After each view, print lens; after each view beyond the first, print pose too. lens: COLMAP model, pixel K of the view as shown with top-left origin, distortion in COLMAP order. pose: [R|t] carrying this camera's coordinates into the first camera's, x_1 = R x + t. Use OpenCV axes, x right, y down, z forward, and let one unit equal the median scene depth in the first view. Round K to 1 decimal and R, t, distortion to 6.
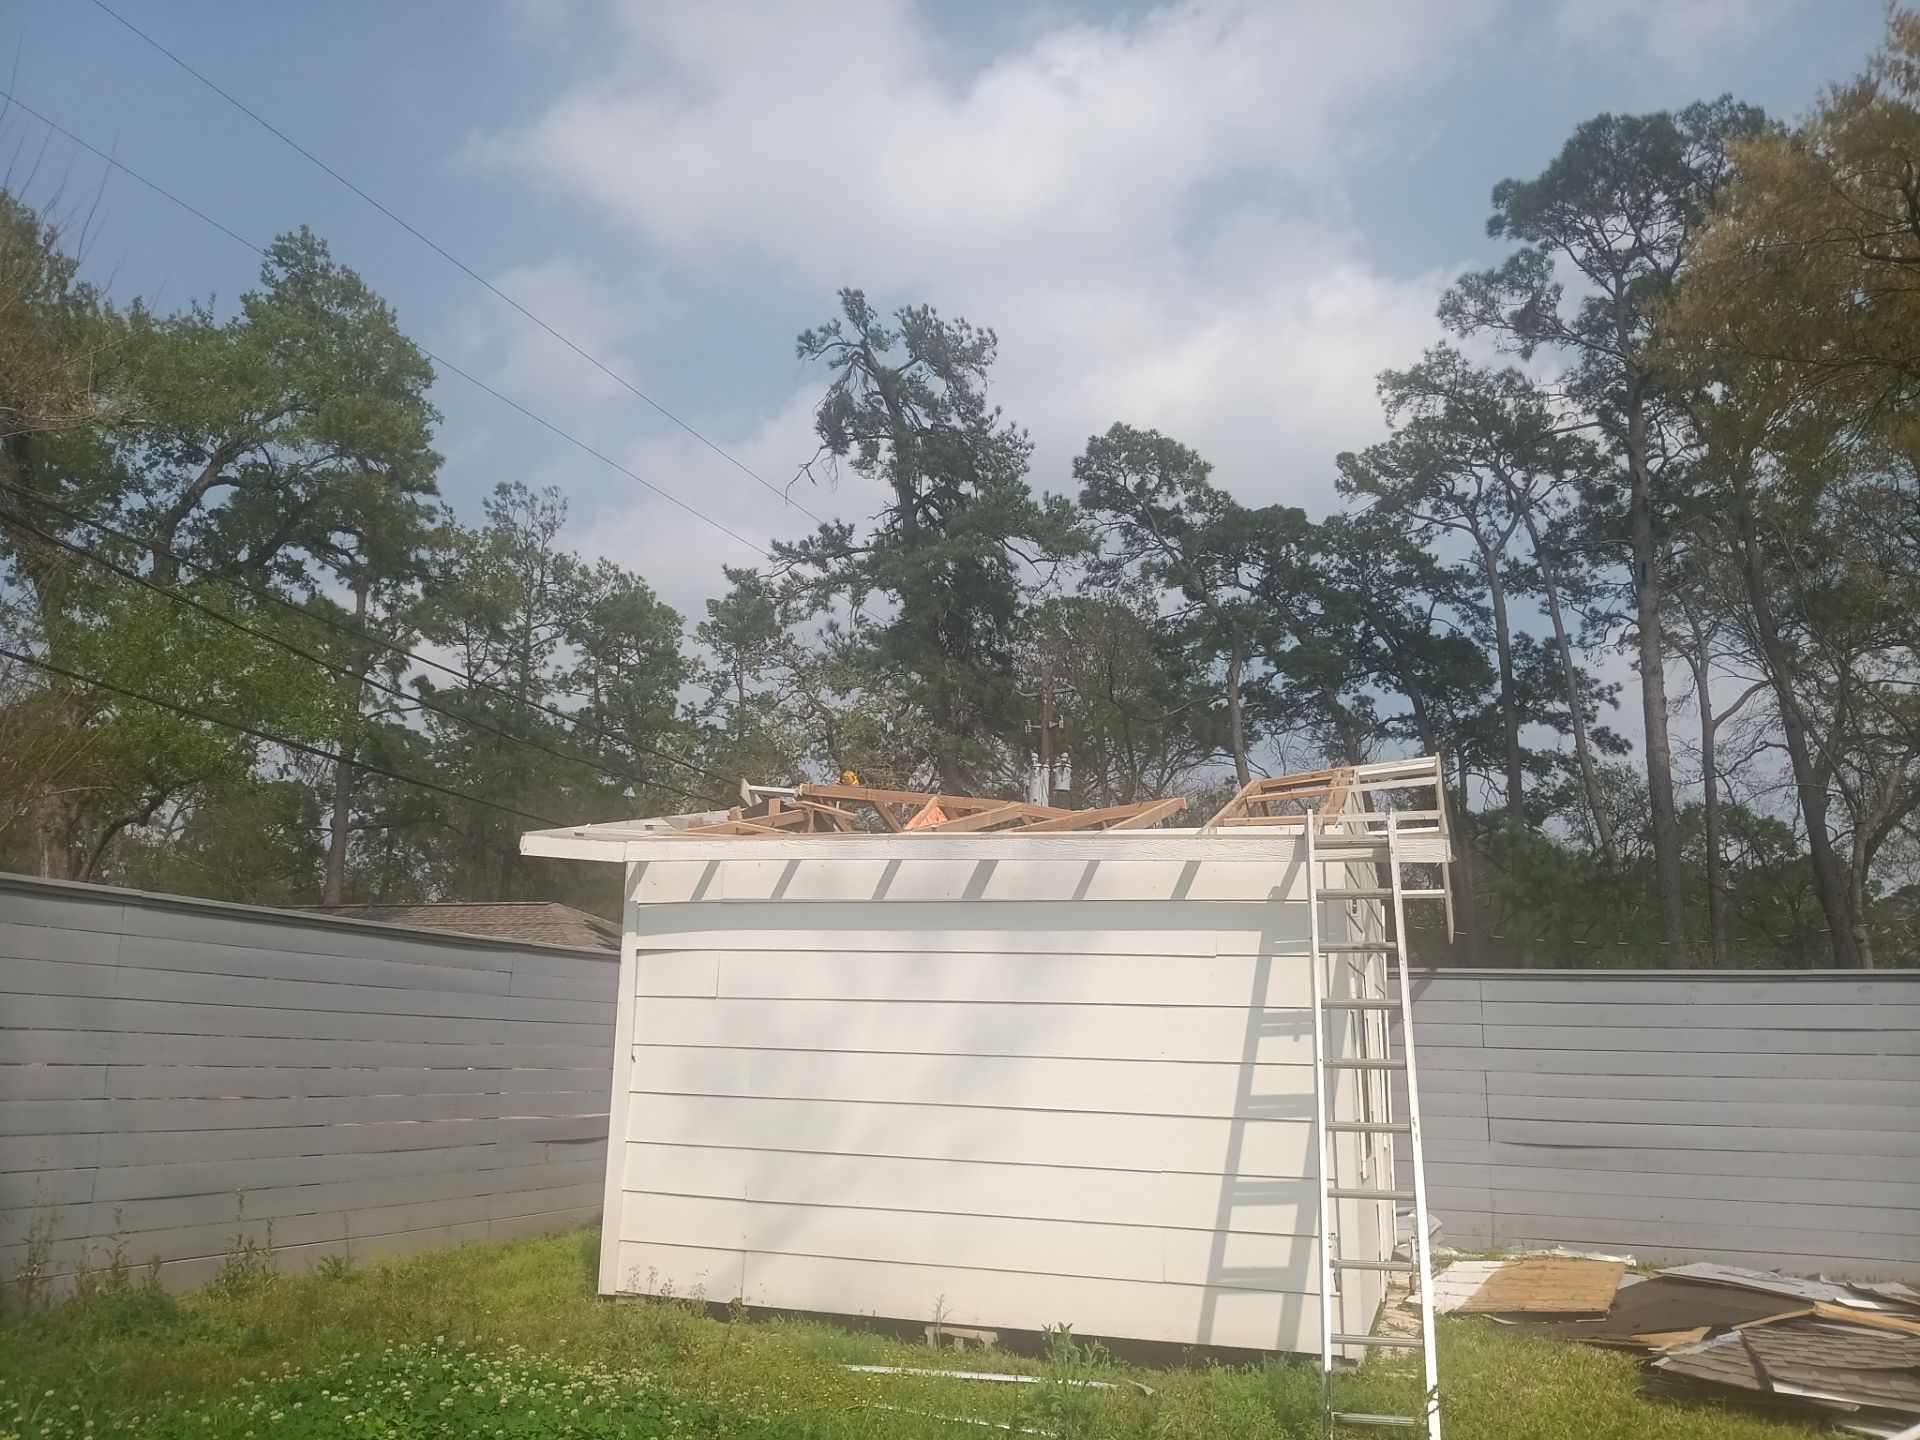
lens RADIAL K [[1444.5, 0, 991.4], [0, 1444.5, 714.4], [0, 0, 1]] dist [0.101444, -0.260349]
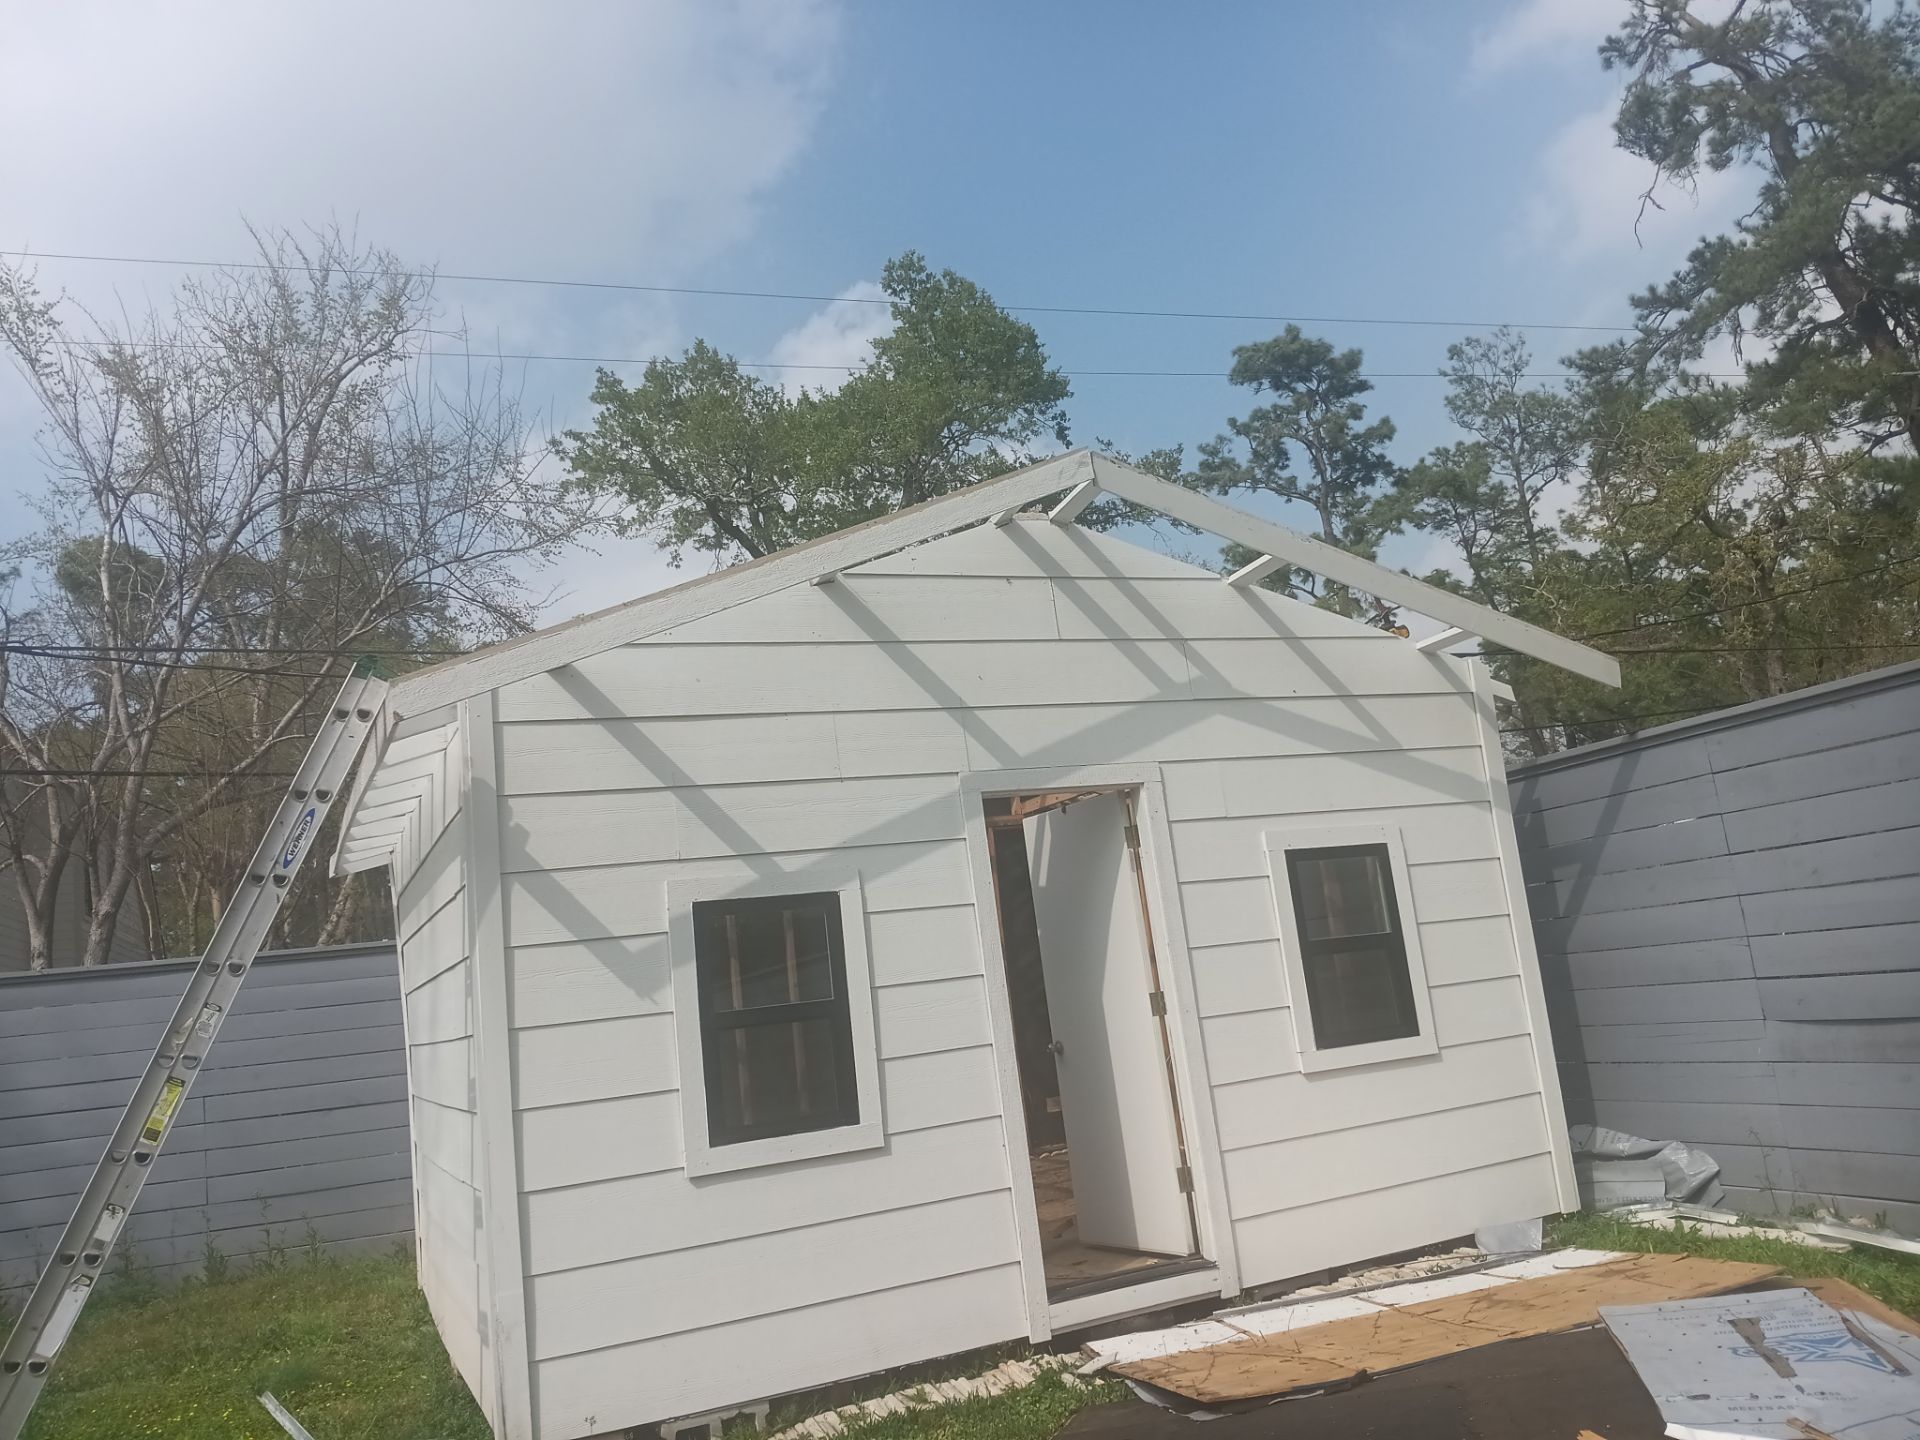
lens RADIAL K [[1444.5, 0, 991.4], [0, 1444.5, 714.4], [0, 0, 1]] dist [0.101444, -0.260349]
pose [[0.631640, -0.223531, -0.742338, 0.147988], [0.287350, 0.956832, -0.043618, 0.031294], [0.720042, -0.185760, 0.668605, 0.114161]]
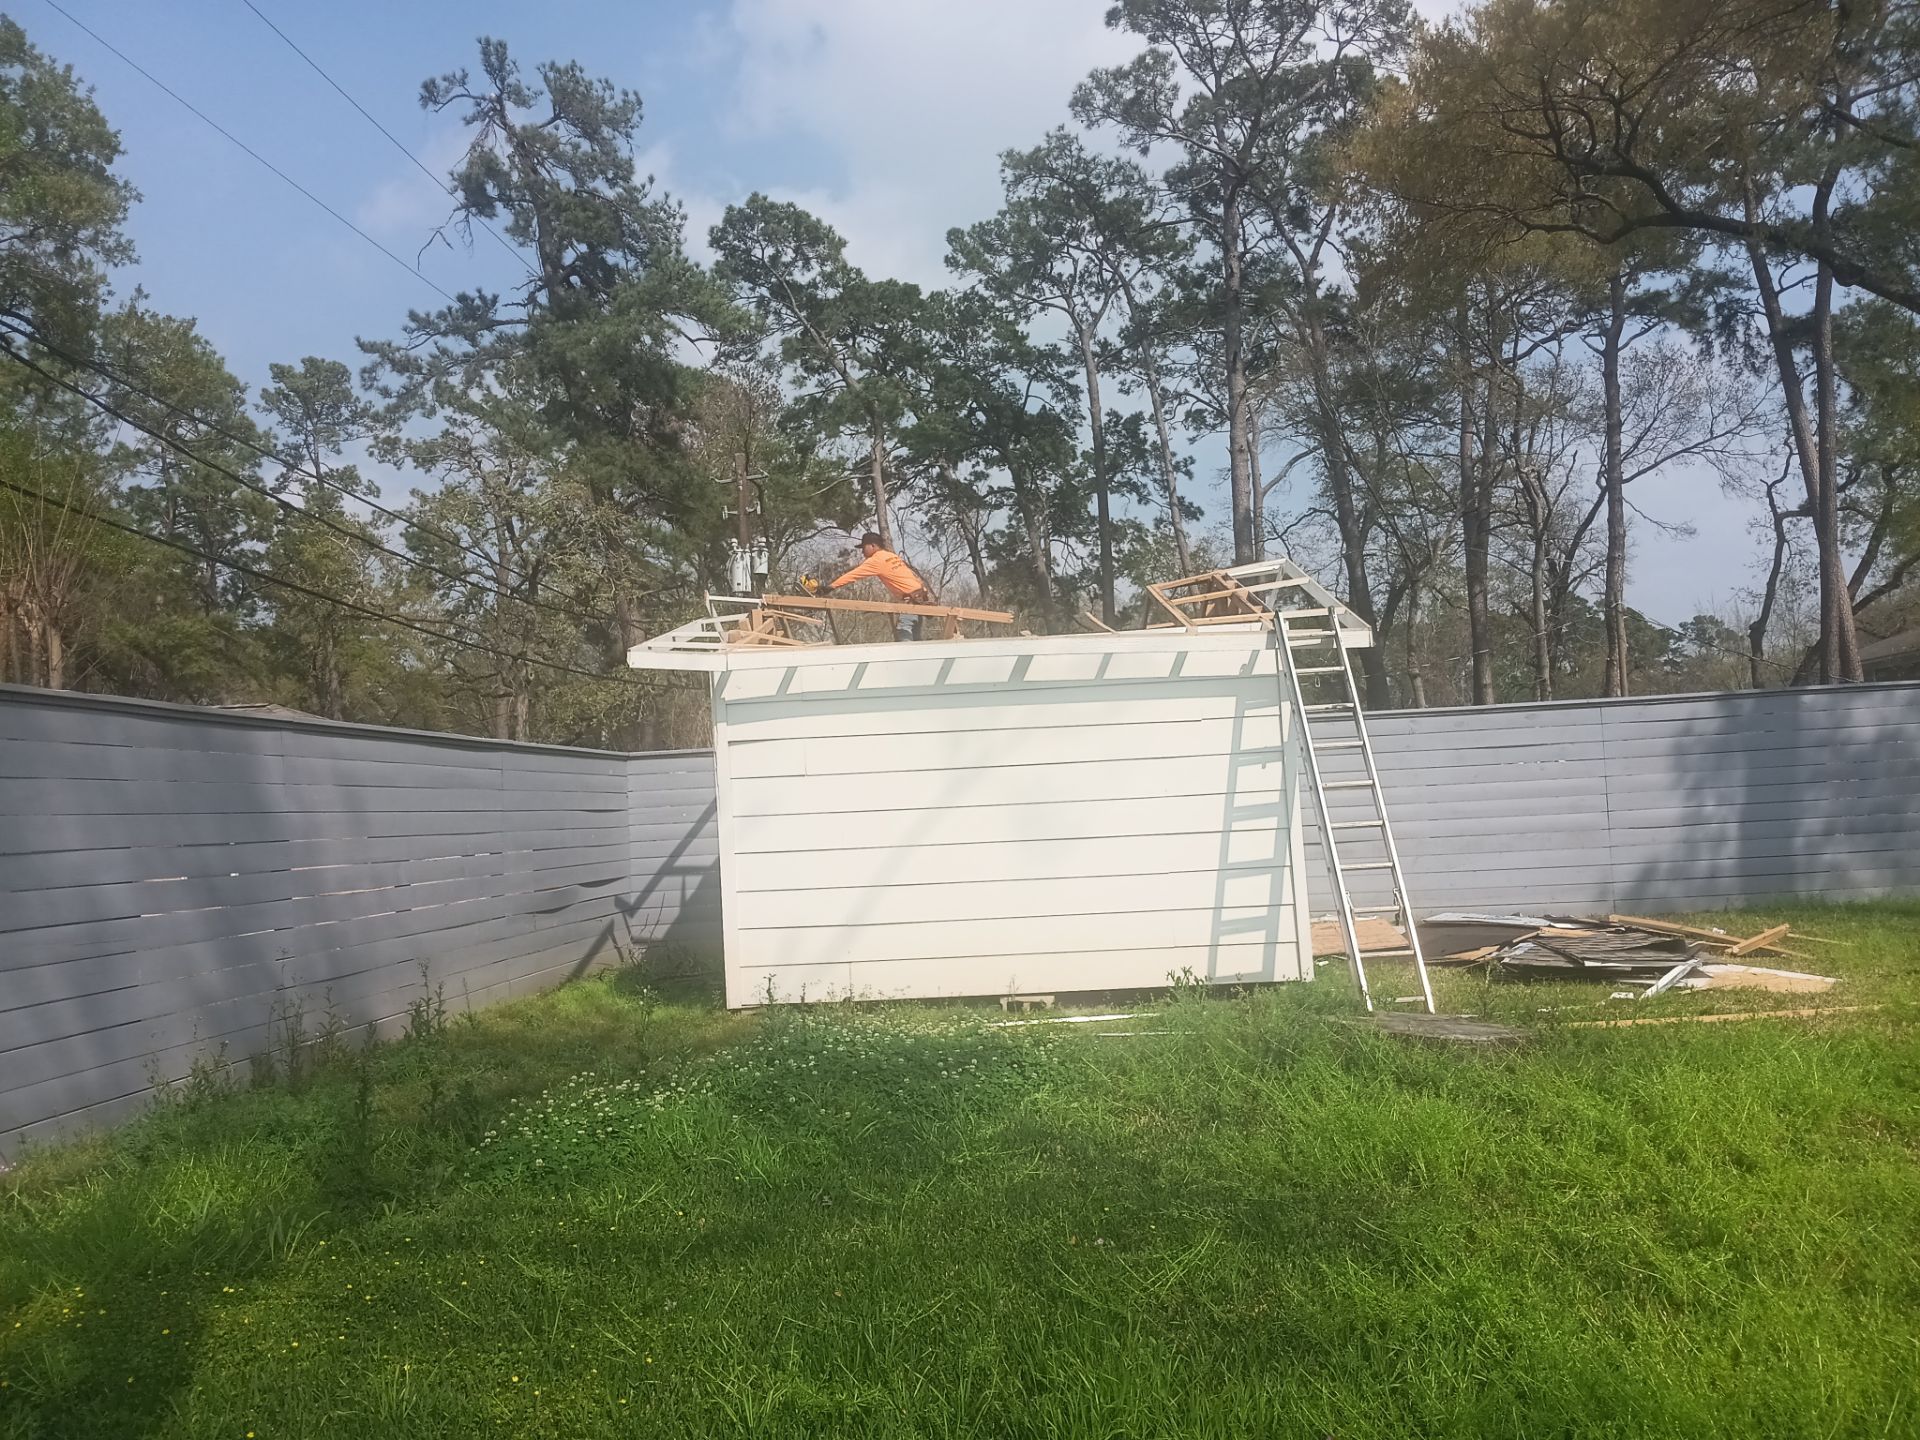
lens RADIAL K [[1444.5, 0, 991.4], [0, 1444.5, 714.4], [0, 0, 1]] dist [0.101444, -0.260349]
pose [[0.954877, -0.054330, 0.291989, -0.065596], [0.007104, 0.987023, 0.160422, -0.008539], [-0.296916, -0.151110, 0.942872, -0.034341]]
